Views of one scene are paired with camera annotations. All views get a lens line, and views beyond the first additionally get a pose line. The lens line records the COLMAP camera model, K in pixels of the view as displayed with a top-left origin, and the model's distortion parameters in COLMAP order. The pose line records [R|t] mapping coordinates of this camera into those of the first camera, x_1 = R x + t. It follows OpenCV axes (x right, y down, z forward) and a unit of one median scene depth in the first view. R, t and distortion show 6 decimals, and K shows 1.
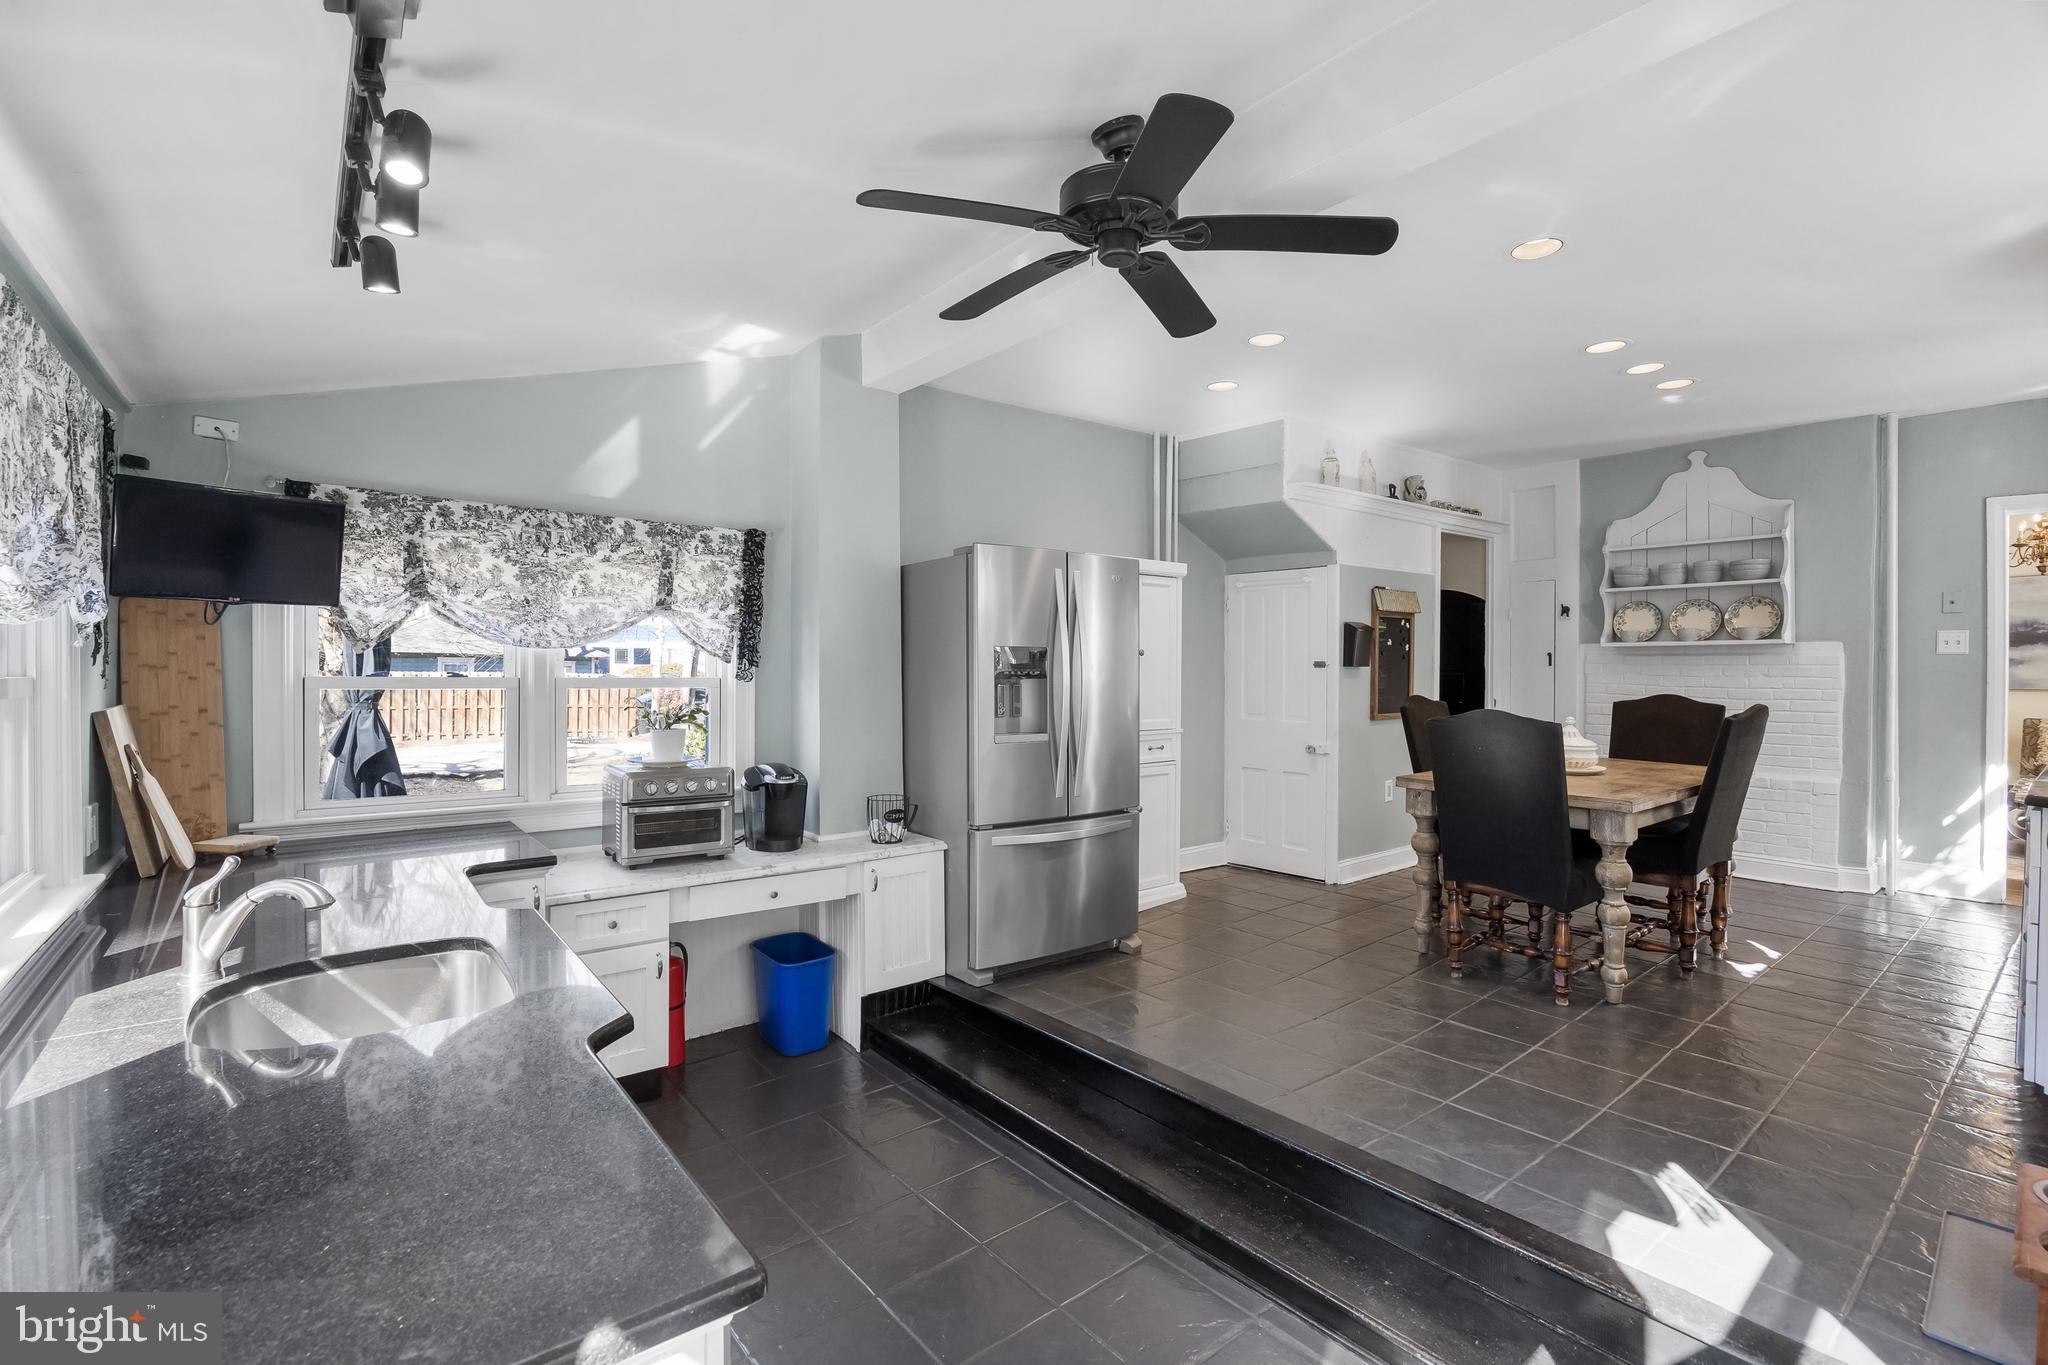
lens RADIAL K [[920.9, 0, 1024.7], [0, 920.9, 683.2], [0, 0, 1]] dist [0.000133, -0.000020]
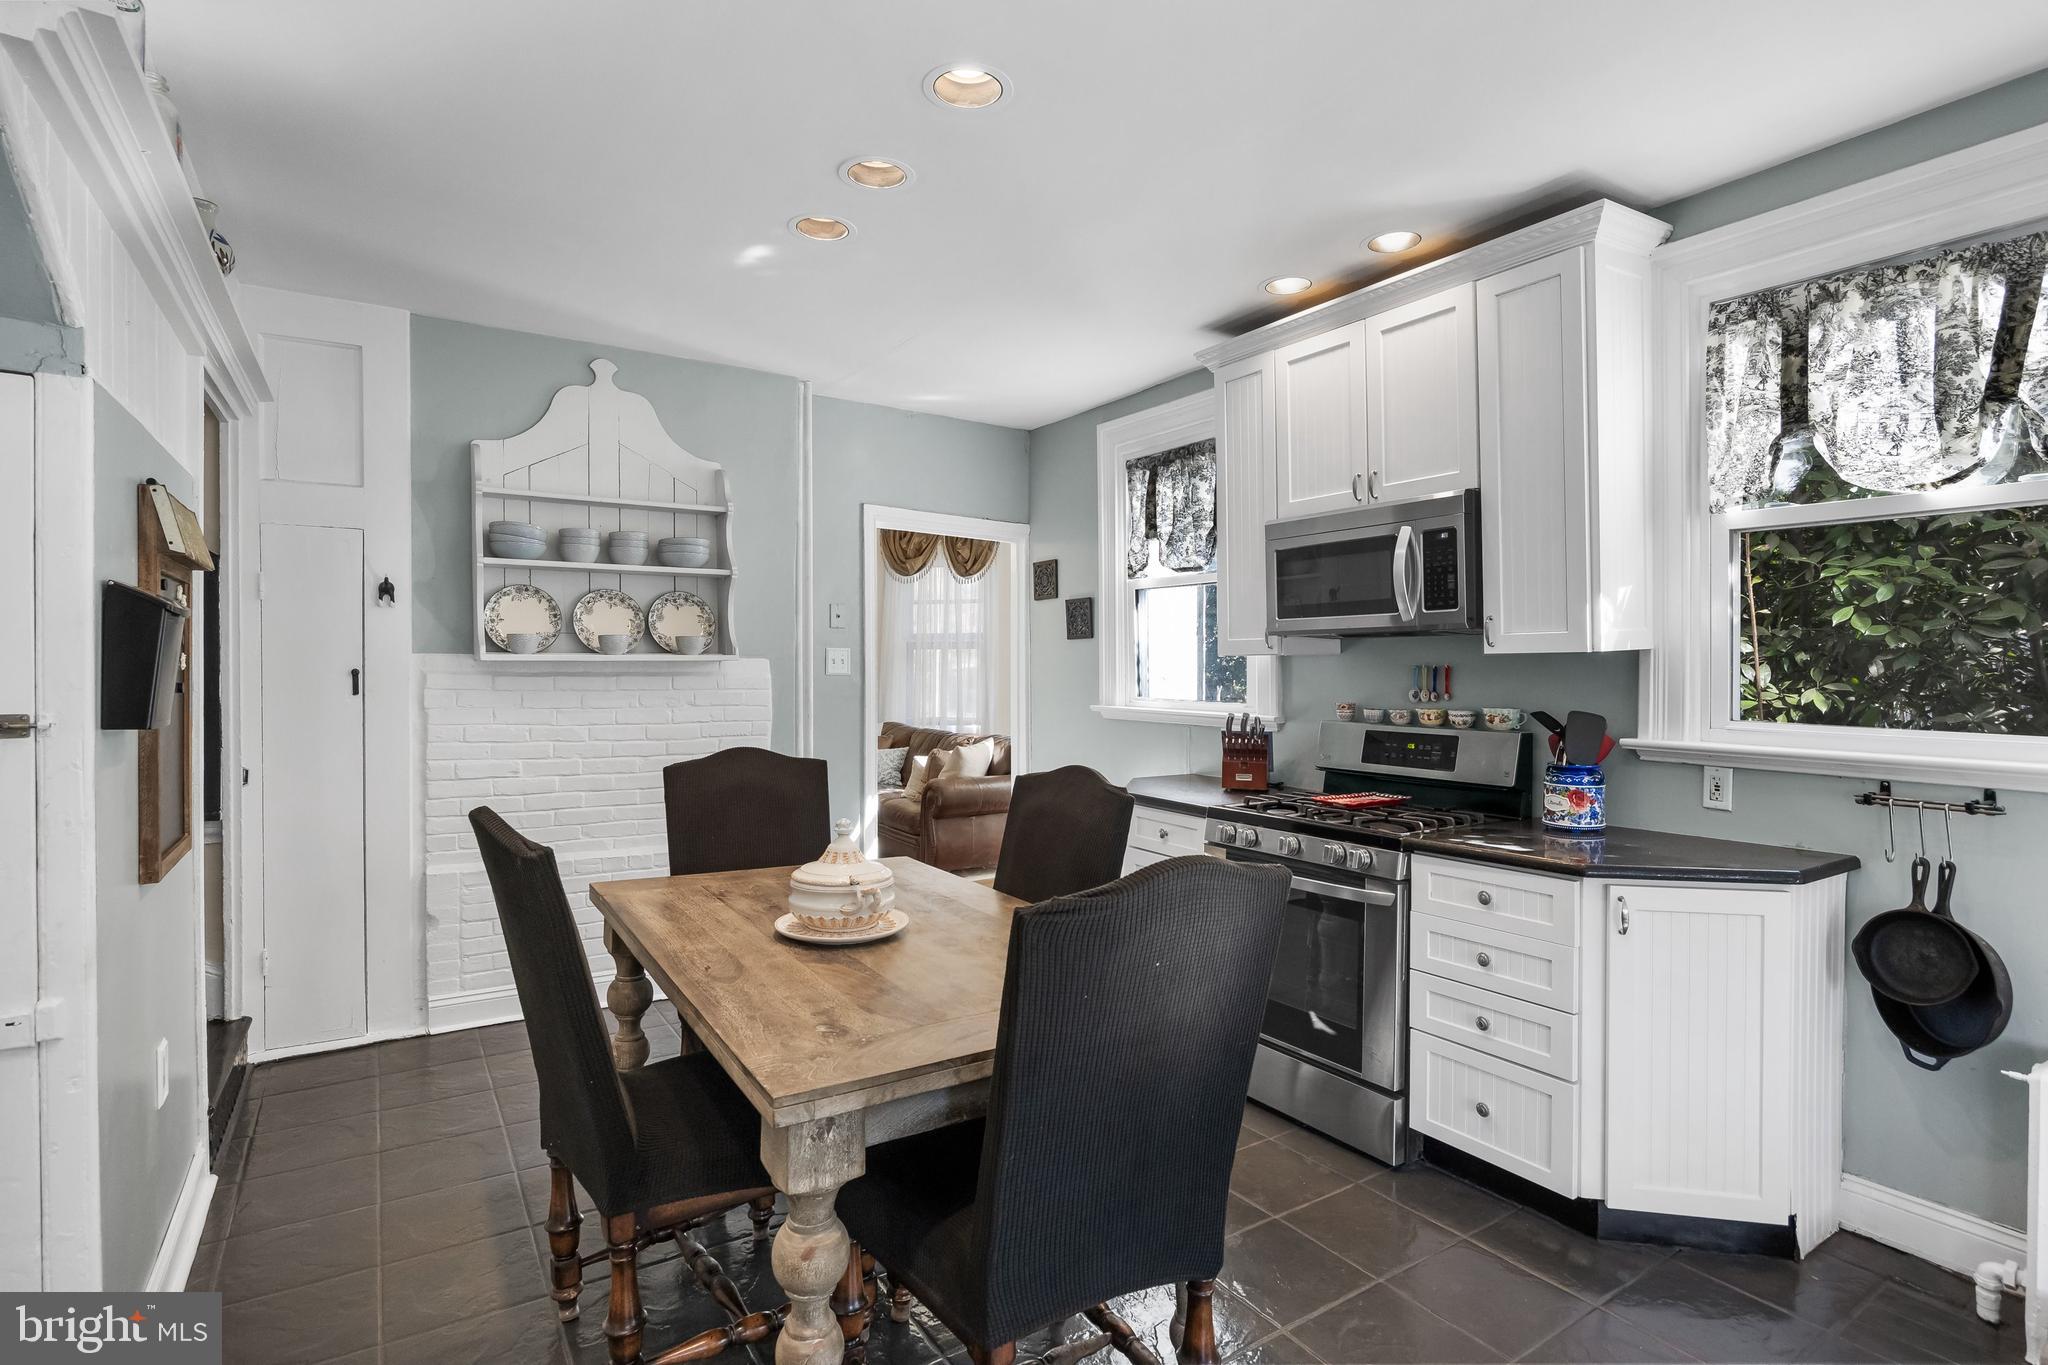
lens RADIAL K [[1038.2, 0, 1023.9], [0, 1038.2, 683.3], [0, 0, 1]] dist [0.000631, -0.000067]
pose [[0.119549, -0.014338, 0.992725, 0.040345], [0.017192, 0.999776, 0.012369, -0.029207], [-0.992679, 0.015588, 0.119769, 0.629463]]
